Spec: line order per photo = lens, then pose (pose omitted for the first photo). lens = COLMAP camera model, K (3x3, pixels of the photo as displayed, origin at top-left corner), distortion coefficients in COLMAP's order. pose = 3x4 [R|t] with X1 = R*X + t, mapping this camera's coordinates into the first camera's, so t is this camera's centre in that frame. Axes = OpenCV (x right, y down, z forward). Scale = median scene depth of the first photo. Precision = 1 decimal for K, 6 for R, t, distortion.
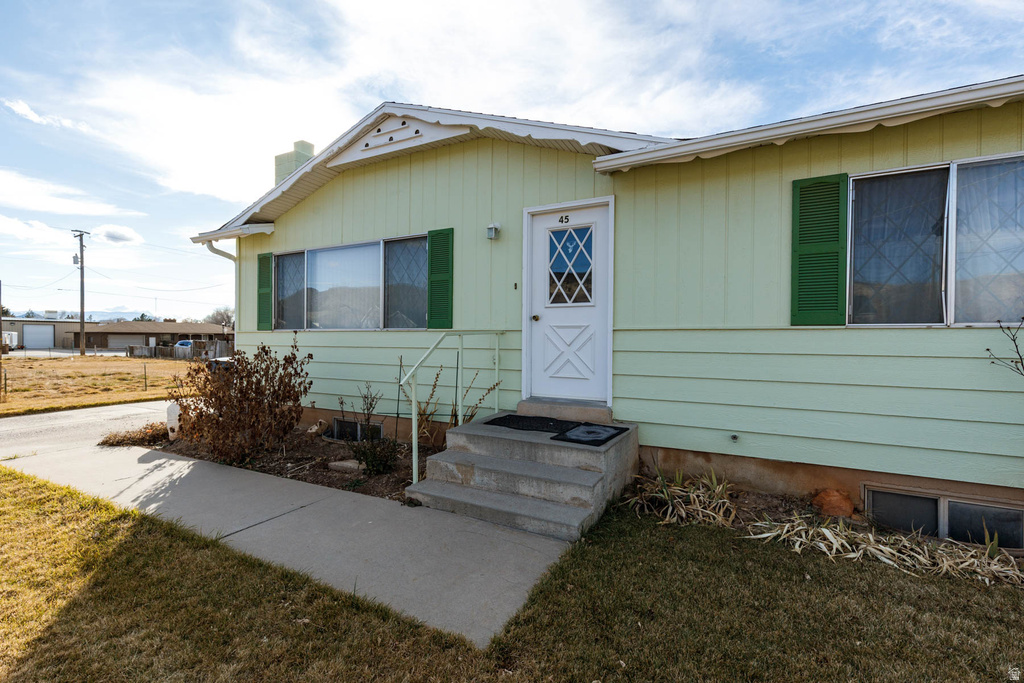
lens RADIAL K [[476.6, 0, 512.0], [0, 476.6, 341.5], [0, 0, 1]] dist [0.013910, -0.000344]
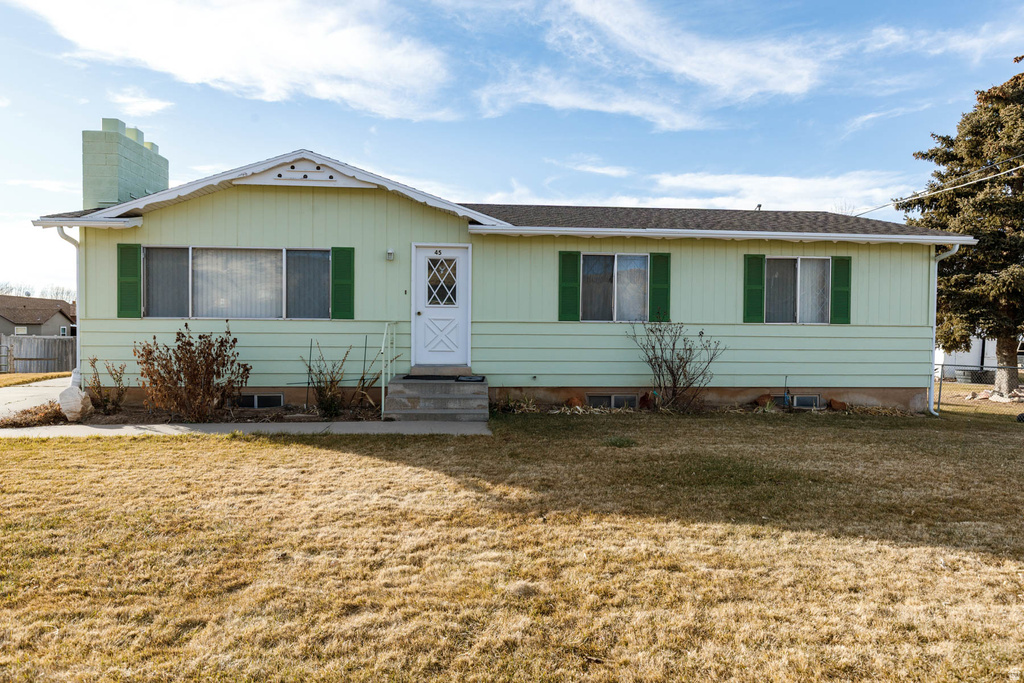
lens RADIAL K [[592.8, 0, 512.0], [0, 592.8, 341.5], [0, 0, 1]] dist [0.000982, -0.000284]
pose [[0.828101, -0.008325, 0.560517, -0.776677], [0.000279, 0.999896, 0.014438, 0.014690], [-0.560579, -0.011800, 0.828017, -0.768257]]
